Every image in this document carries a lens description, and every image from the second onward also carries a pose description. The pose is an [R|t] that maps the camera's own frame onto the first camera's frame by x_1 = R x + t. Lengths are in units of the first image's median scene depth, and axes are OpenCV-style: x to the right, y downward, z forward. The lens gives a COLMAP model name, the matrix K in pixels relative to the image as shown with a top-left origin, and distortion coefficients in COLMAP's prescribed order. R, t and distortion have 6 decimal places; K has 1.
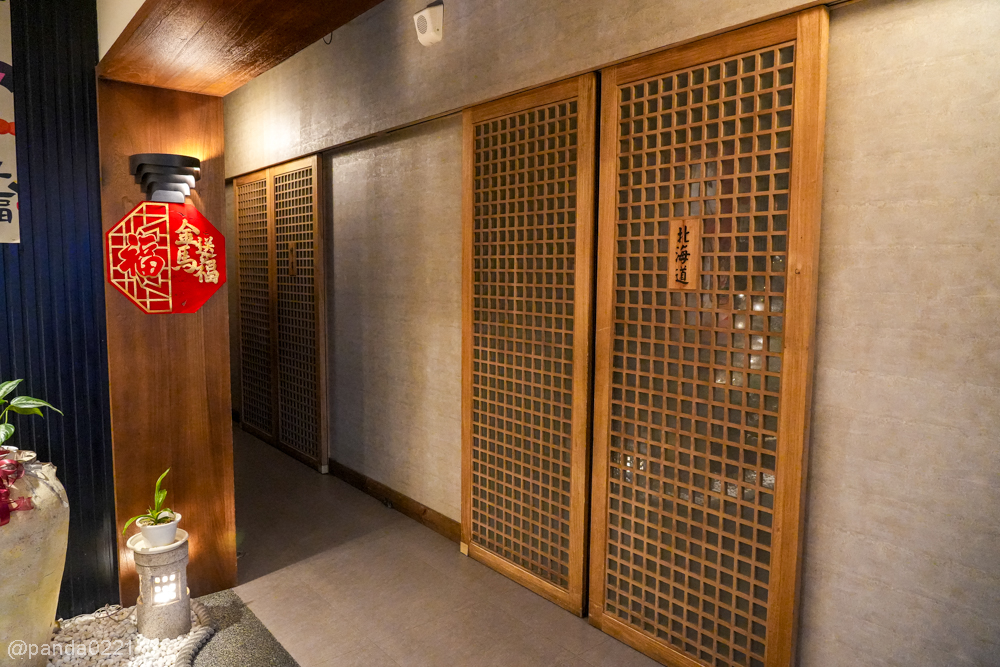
lens RADIAL K [[718.4, 0, 498.9], [0, 718.4, 333.0], [0, 0, 1]] dist [-0.012961, -0.000516]
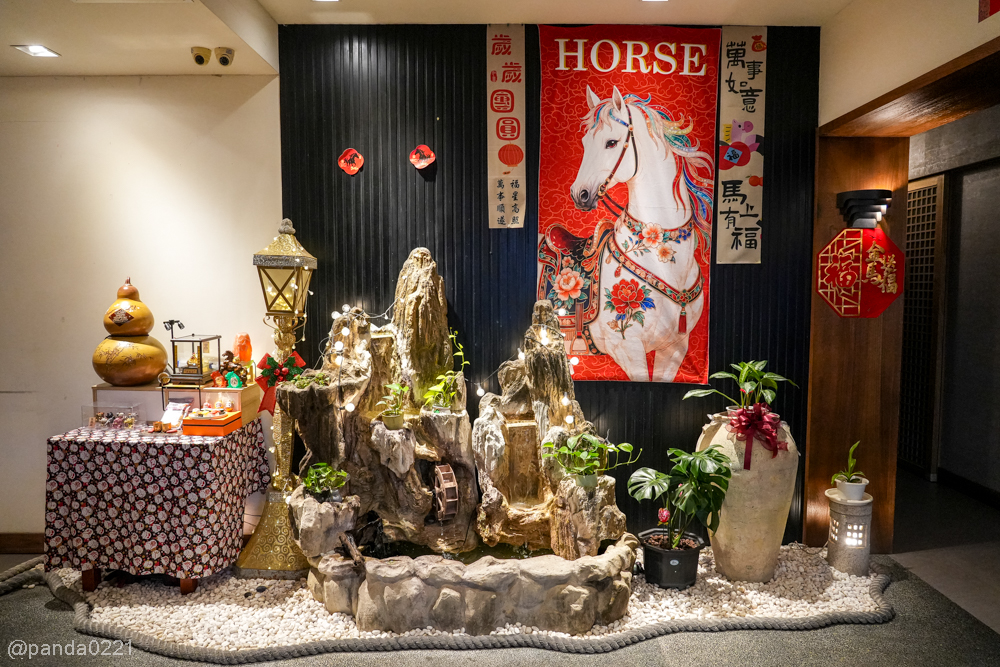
lens RADIAL K [[718.4, 0, 500.9], [0, 718.4, 337.9], [0, 0, 1]] dist [-0.012961, -0.000516]
pose [[0.776909, 0.037180, -0.628514, -0.162891], [-0.049674, 0.998763, -0.002319, 0.042536], [0.627650, 0.033023, 0.777795, -0.357679]]
